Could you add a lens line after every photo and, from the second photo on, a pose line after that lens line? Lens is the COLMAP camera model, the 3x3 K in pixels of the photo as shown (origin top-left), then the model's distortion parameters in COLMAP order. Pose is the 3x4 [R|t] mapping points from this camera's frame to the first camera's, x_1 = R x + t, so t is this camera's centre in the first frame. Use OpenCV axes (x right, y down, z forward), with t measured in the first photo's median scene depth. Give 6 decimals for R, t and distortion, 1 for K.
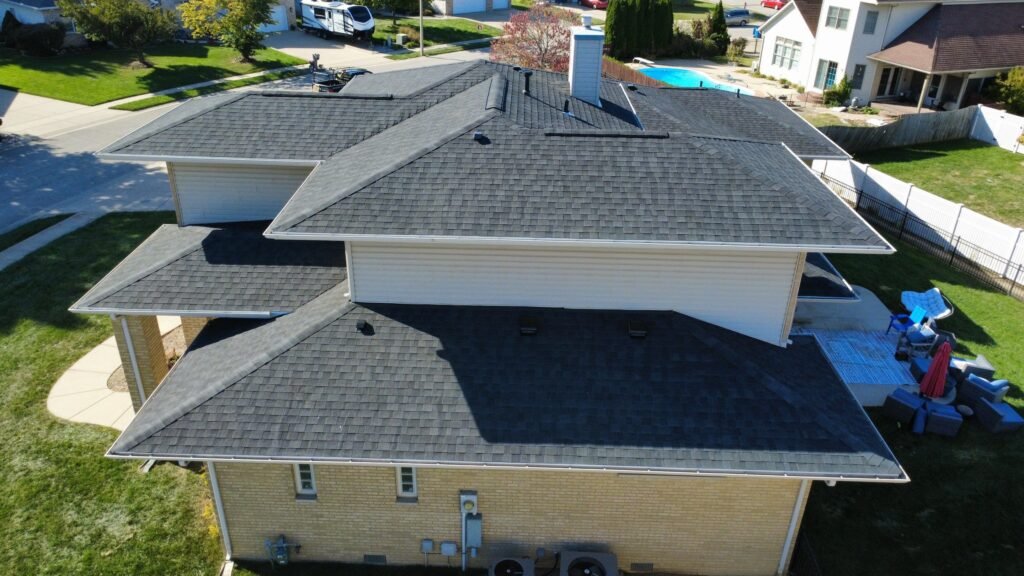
lens RADIAL K [[740.6, 0, 512.0], [0, 740.6, 288.0], [0, 0, 1]] dist [0.000406, 0.000292]
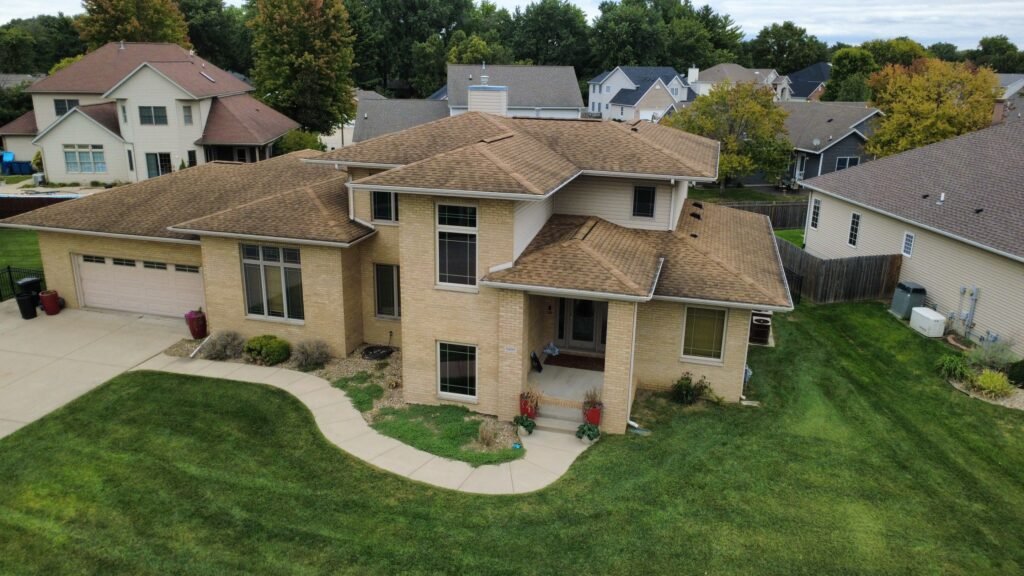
lens RADIAL K [[740.6, 0, 512.0], [0, 740.6, 288.0], [0, 0, 1]] dist [0.000406, 0.000292]
pose [[0.246301, -0.298886, 0.921956, -0.575240], [0.434457, 0.884381, 0.170639, -0.095615], [-0.866362, 0.358522, 0.347678, 0.250442]]
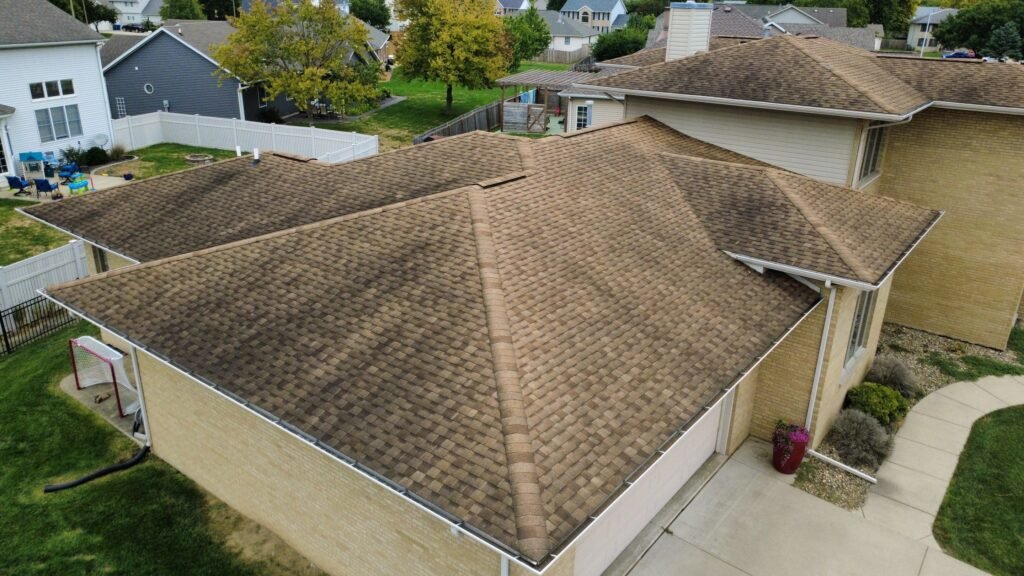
lens RADIAL K [[736.1, 0, 512.0], [0, 736.1, 288.0], [0, 0, 1]] dist [-0.002868, 0.000978]
pose [[-0.800955, -0.252829, 0.542724, -0.174691], [0.246020, 0.687425, 0.683316, -0.372948], [-0.545844, 0.680826, -0.488395, 0.843540]]
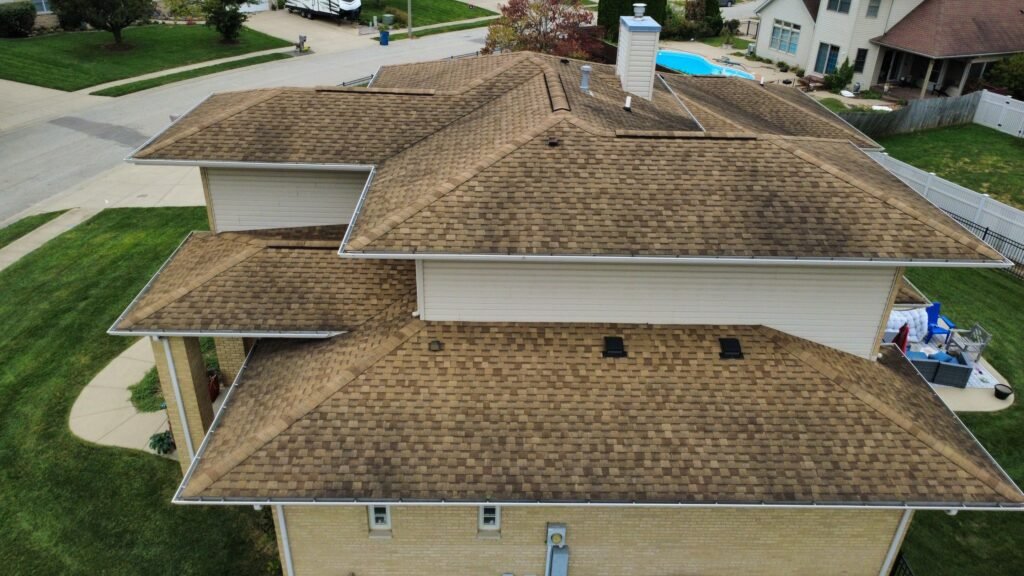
lens RADIAL K [[736.1, 0, 512.0], [0, 736.1, 288.0], [0, 0, 1]] dist [-0.002868, 0.000978]
pose [[0.999113, -0.012661, 0.040160, -0.046406], [0.011458, 0.999482, 0.030059, -0.016450], [-0.040520, -0.029573, 0.998741, 0.025094]]
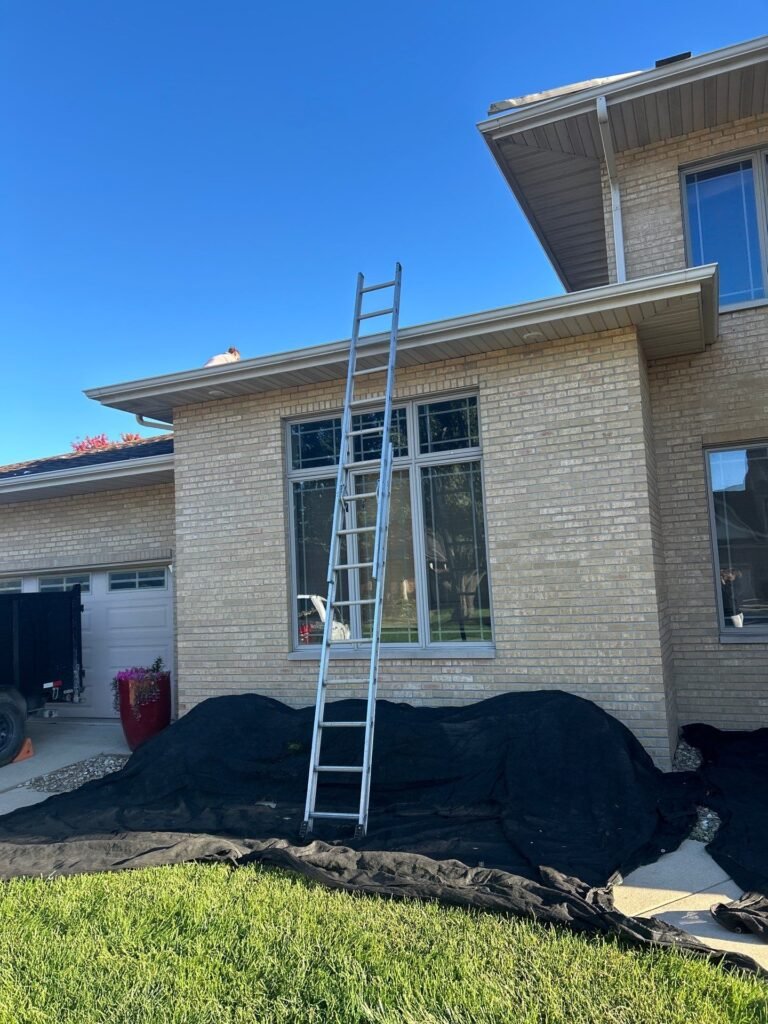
lens RADIAL K [[764.3, 0, 384.0], [0, 764.3, 512.0], [0, 0, 1]] dist [0.001628, 0.000121]
pose [[0.375193, 0.050233, 0.925585, -0.280086], [0.478413, 0.844765, -0.239775, -0.043446], [-0.793946, 0.532774, 0.292918, 0.535428]]
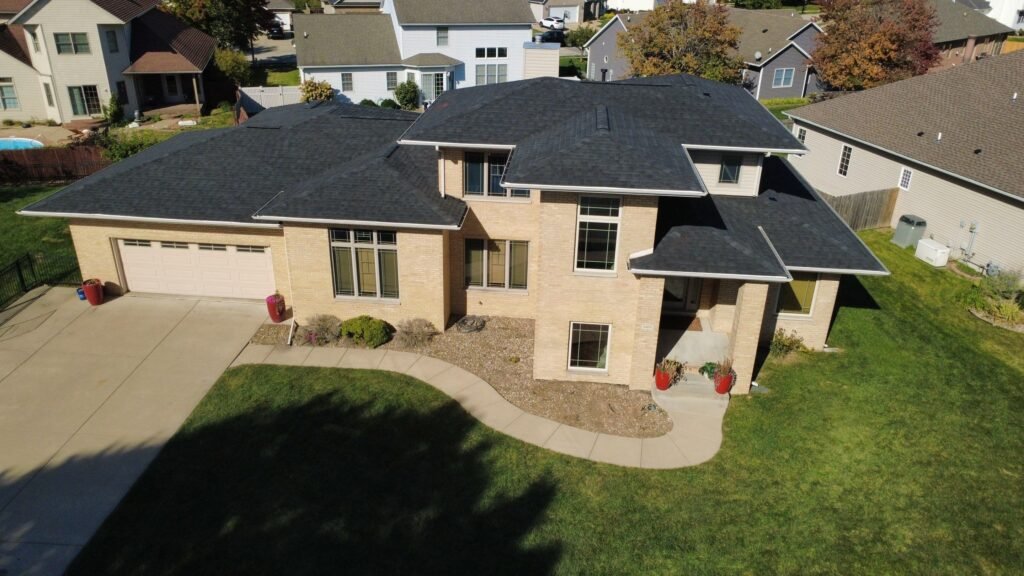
lens RADIAL K [[740.6, 0, 512.0], [0, 740.6, 288.0], [0, 0, 1]] dist [0.000406, 0.000292]
pose [[0.067122, -0.444656, 0.893183, -0.596960], [0.440432, 0.816466, 0.373366, -0.221803], [-0.895273, 0.368325, 0.250644, 0.365498]]
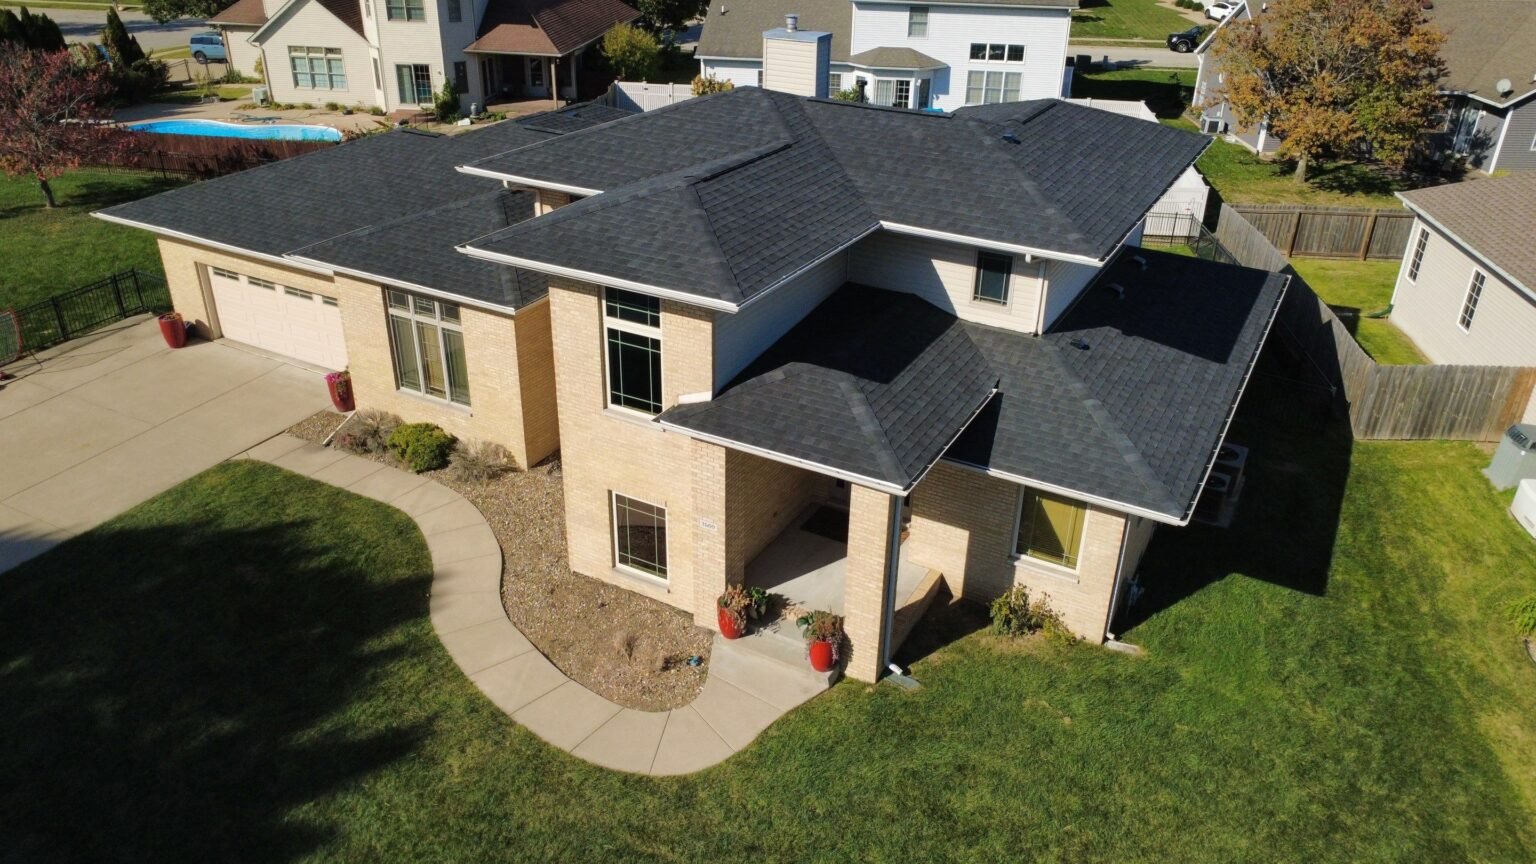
lens RADIAL K [[1110.9, 0, 768.0], [0, 1110.9, 432.0], [0, 0, 1]] dist [0.000406, 0.000292]
pose [[0.465503, -0.416512, 0.780913, -0.478637], [0.399644, 0.886186, 0.234433, -0.106899], [-0.789678, 0.202957, 0.578979, 0.155872]]
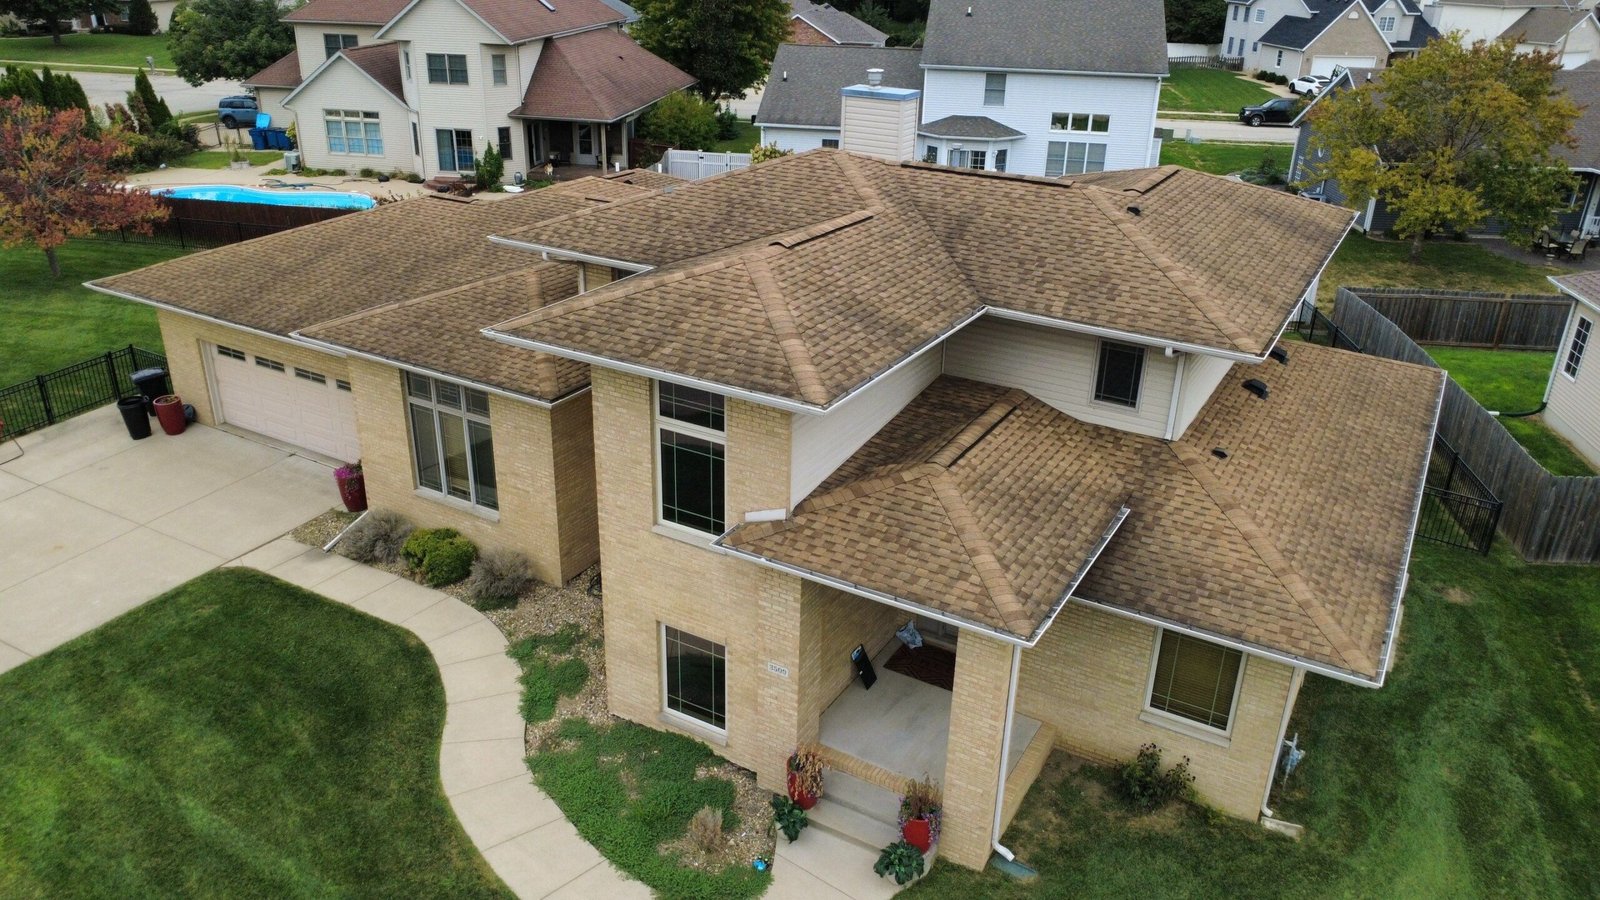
lens RADIAL K [[1157.2, 0, 800.0], [0, 1157.2, 450.0], [0, 0, 1]] dist [0.000406, 0.000292]
pose [[0.483226, -0.365315, 0.795637, -0.435475], [0.390384, 0.903346, 0.177671, -0.109078], [-0.783641, 0.224749, 0.579133, 0.193467]]
